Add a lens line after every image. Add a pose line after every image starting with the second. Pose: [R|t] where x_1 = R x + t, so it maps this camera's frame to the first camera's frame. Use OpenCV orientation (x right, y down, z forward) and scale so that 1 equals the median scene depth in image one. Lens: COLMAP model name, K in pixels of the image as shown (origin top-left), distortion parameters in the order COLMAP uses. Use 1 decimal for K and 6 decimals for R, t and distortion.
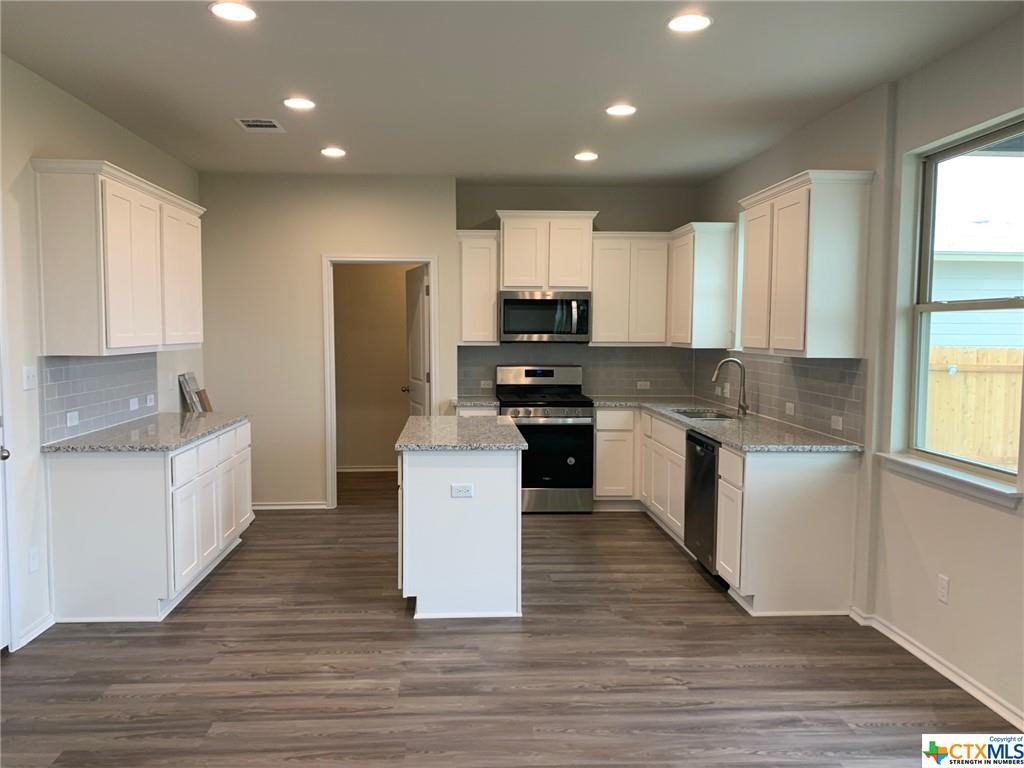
lens RADIAL K [[779.9, 0, 512.0], [0, 779.9, 384.0], [0, 0, 1]] dist [0.095736, -0.134497]
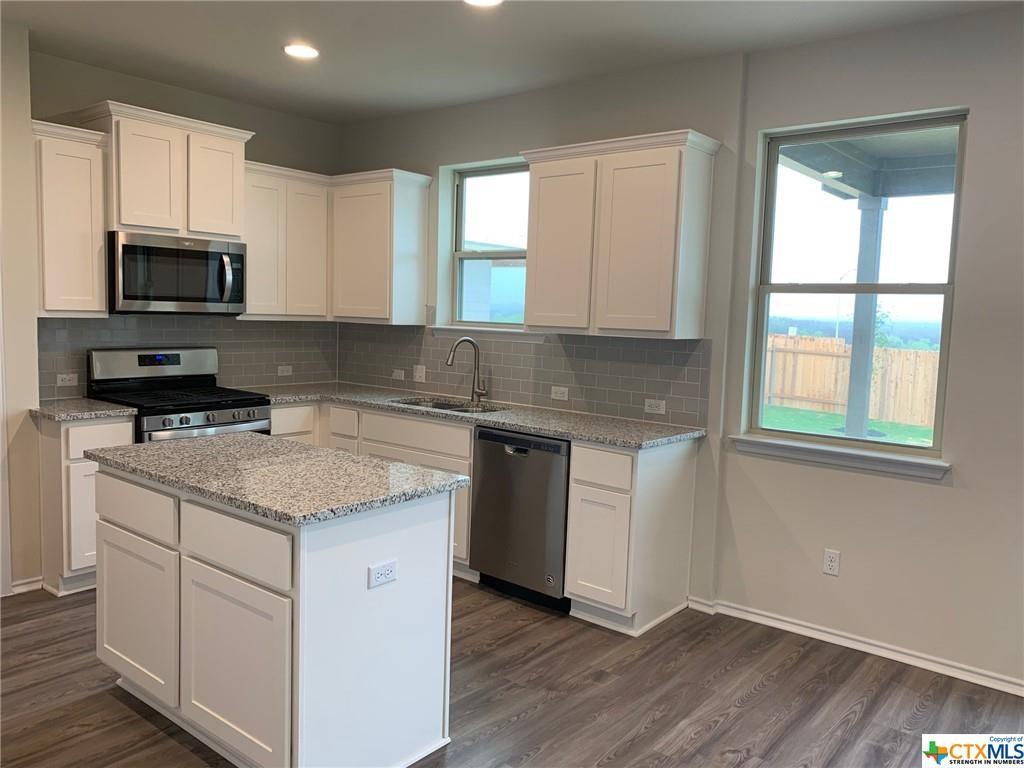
lens RADIAL K [[781.8, 0, 511.1], [0, 781.8, 378.1], [0, 0, 1]] dist [0.013406, -0.001062]
pose [[0.684824, -0.047024, 0.727189, -0.277477], [0.025011, 0.998845, 0.041037, -0.020076], [-0.728279, -0.009915, 0.685209, 0.352966]]
